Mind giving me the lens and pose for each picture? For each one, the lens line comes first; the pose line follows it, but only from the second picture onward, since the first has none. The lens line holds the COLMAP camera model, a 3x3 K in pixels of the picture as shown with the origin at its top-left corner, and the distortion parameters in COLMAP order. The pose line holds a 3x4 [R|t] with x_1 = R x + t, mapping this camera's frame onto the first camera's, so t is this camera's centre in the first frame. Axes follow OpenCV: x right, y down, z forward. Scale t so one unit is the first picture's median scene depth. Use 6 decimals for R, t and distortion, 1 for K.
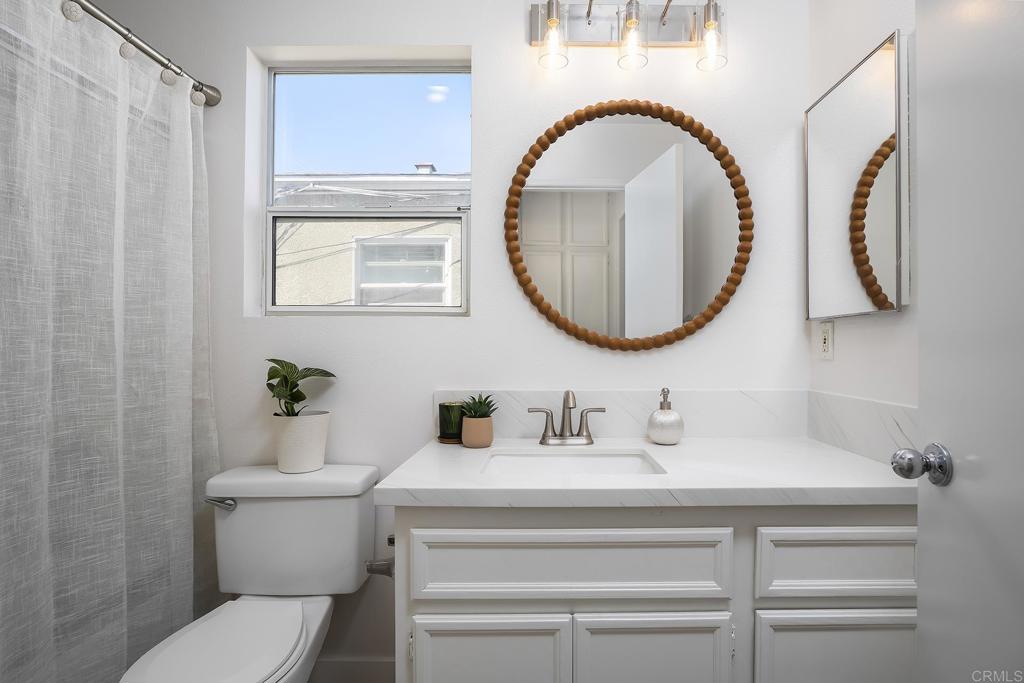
lens RADIAL K [[523.1, 0, 517.5], [0, 523.1, 343.1], [0, 0, 1]] dist [-0.017861, 0.010053]
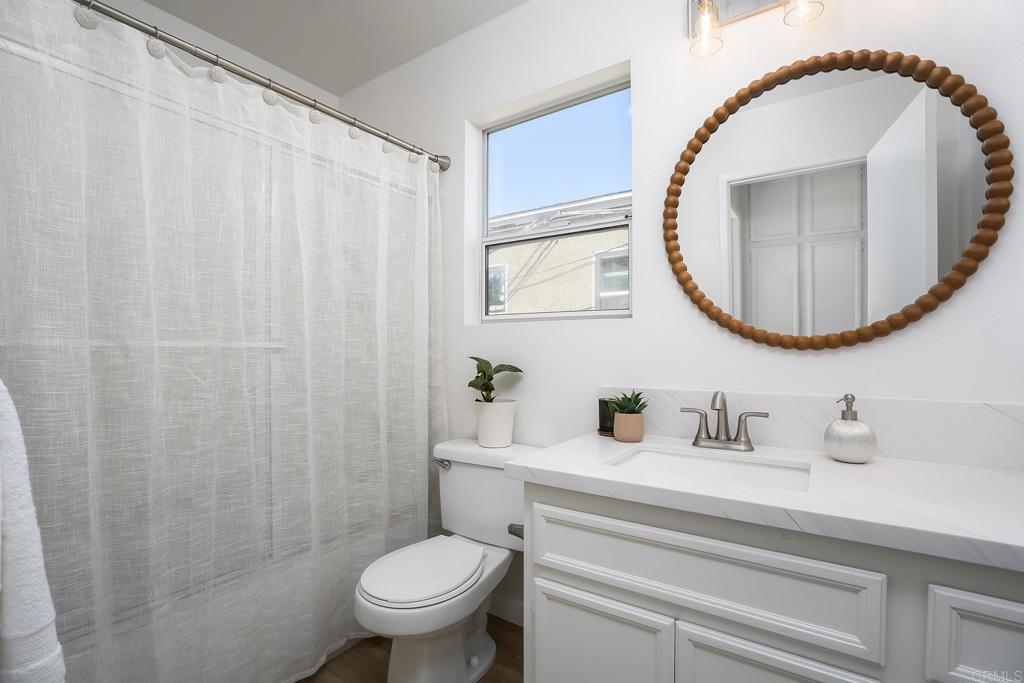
lens RADIAL K [[484.2, 0, 509.6], [0, 484.2, 346.5], [0, 0, 1]] dist [-0.010000, 0.009458]
pose [[0.817462, -0.007330, -0.575935, 0.284426], [0.006039, 0.999973, -0.004156, 0.010303], [0.575950, -0.000081, 0.817485, 0.066359]]
